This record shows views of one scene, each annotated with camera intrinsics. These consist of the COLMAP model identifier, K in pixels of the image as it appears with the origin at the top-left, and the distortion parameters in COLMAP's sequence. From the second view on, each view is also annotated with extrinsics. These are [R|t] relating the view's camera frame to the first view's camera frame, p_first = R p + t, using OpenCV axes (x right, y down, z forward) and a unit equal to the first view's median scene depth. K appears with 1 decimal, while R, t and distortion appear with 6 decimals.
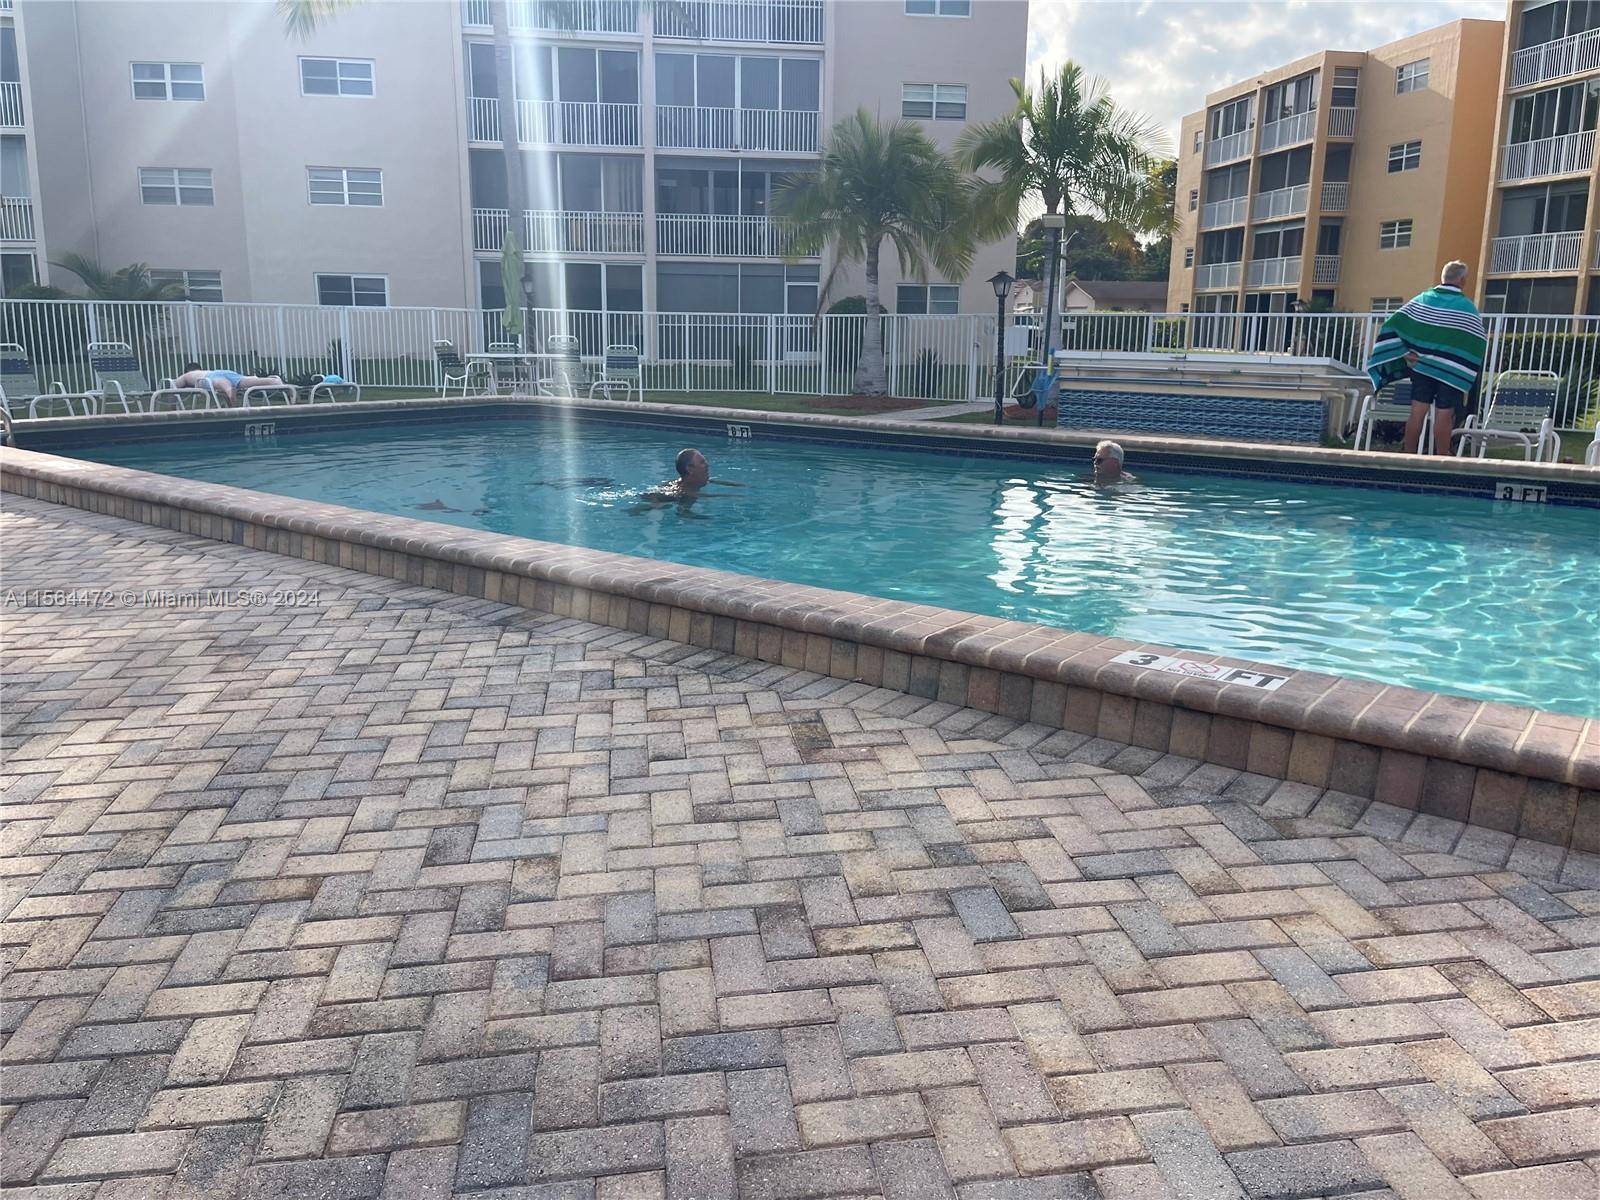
lens RADIAL K [[1219.2, 0, 801.0], [0, 1219.2, 580.8], [0, 0, 1]] dist [0.062053, -0.077294]
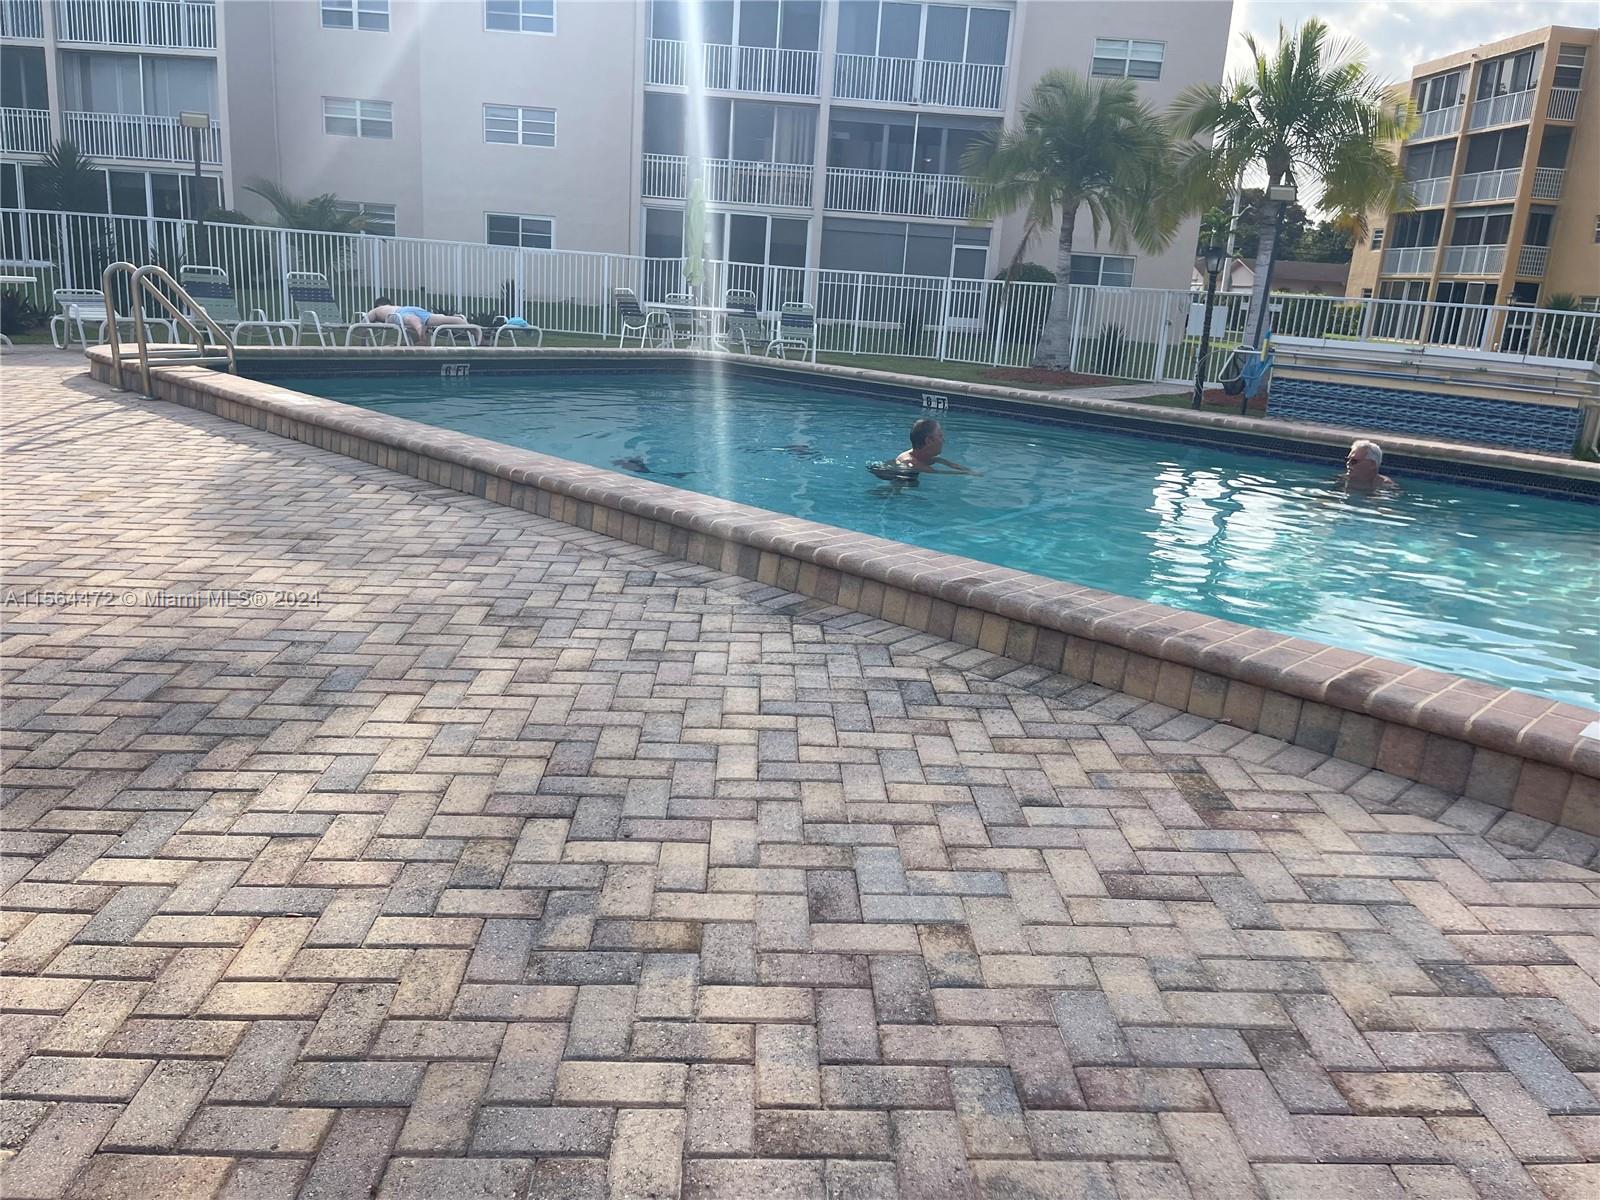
lens RADIAL K [[1222.0, 0, 797.7], [0, 1222.0, 596.2], [0, 0, 1]] dist [0.068002, -0.094947]
pose [[0.992438, 0.079104, -0.093858, -0.056627], [-0.075059, 0.996123, 0.045875, -0.007512], [0.097123, -0.038483, 0.994528, 0.033401]]
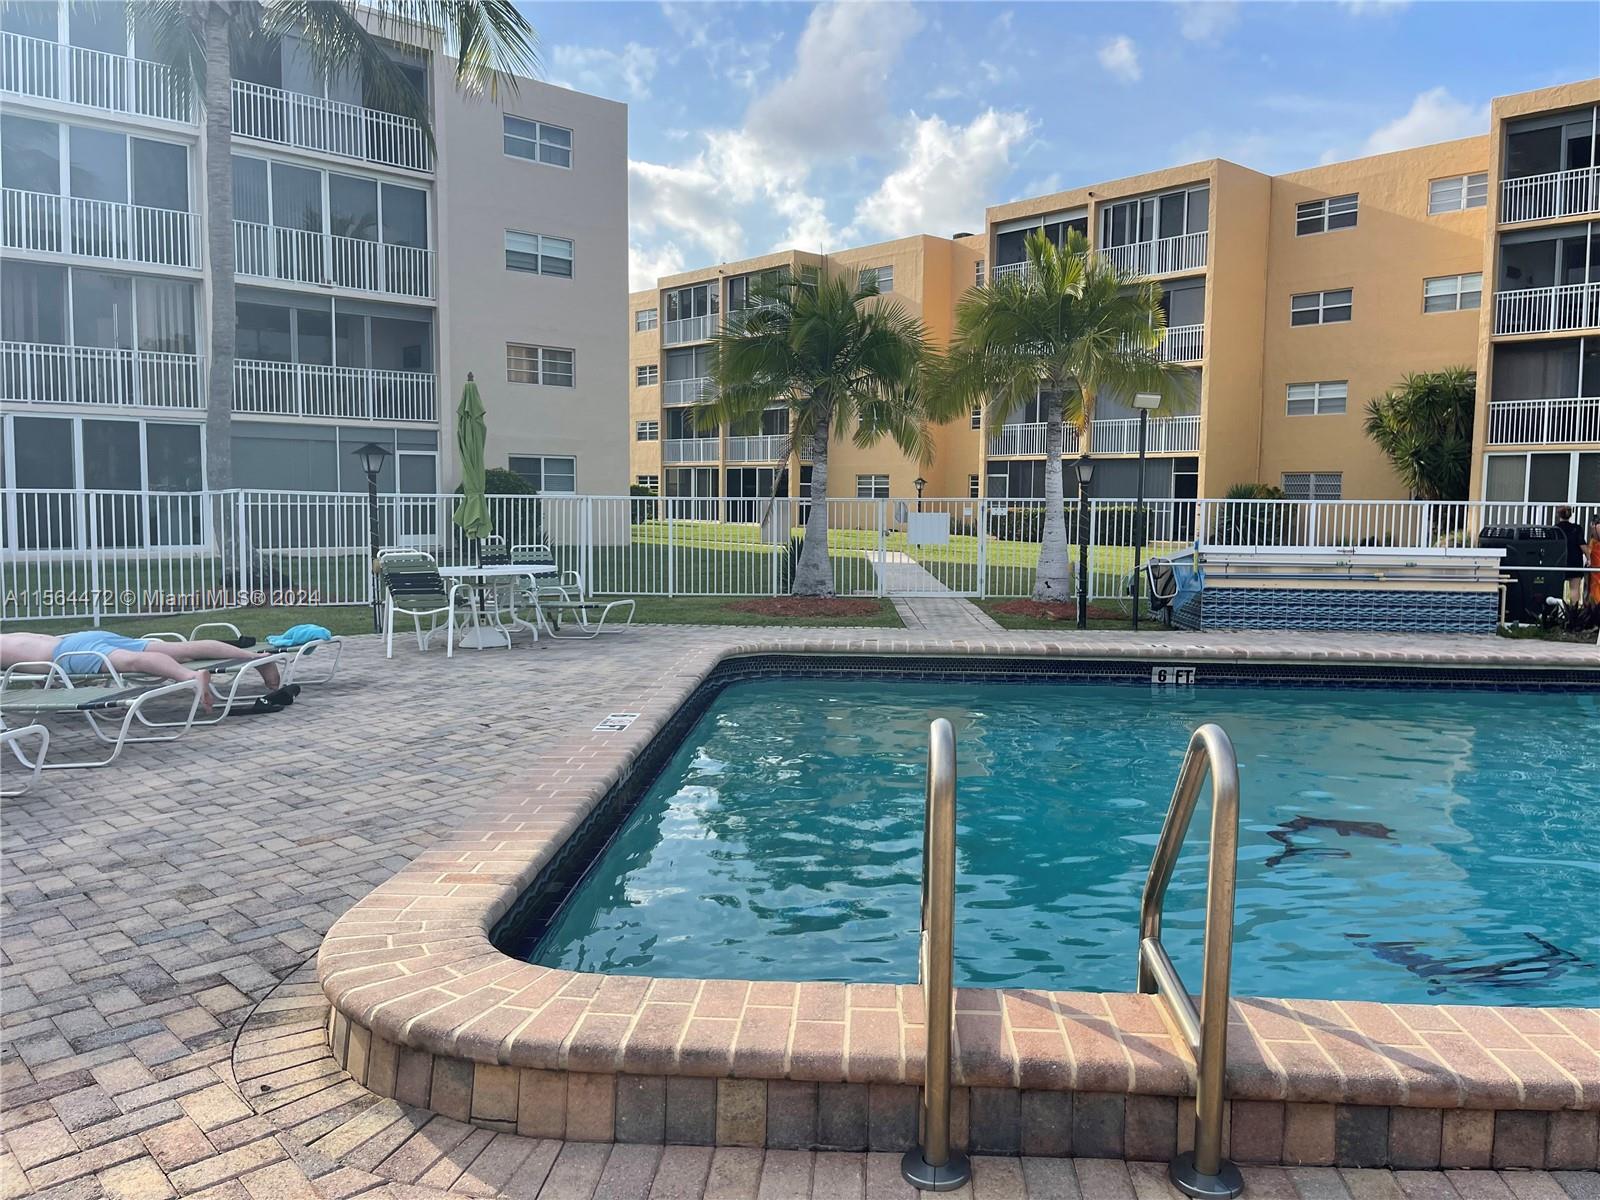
lens RADIAL K [[1222.0, 0, 797.7], [0, 1222.0, 596.2], [0, 0, 1]] dist [0.068002, -0.094947]
pose [[0.825516, -0.049828, 0.562175, -0.646136], [0.116486, 0.989690, -0.083332, -0.135715], [-0.552227, 0.134277, 0.822809, 0.533687]]
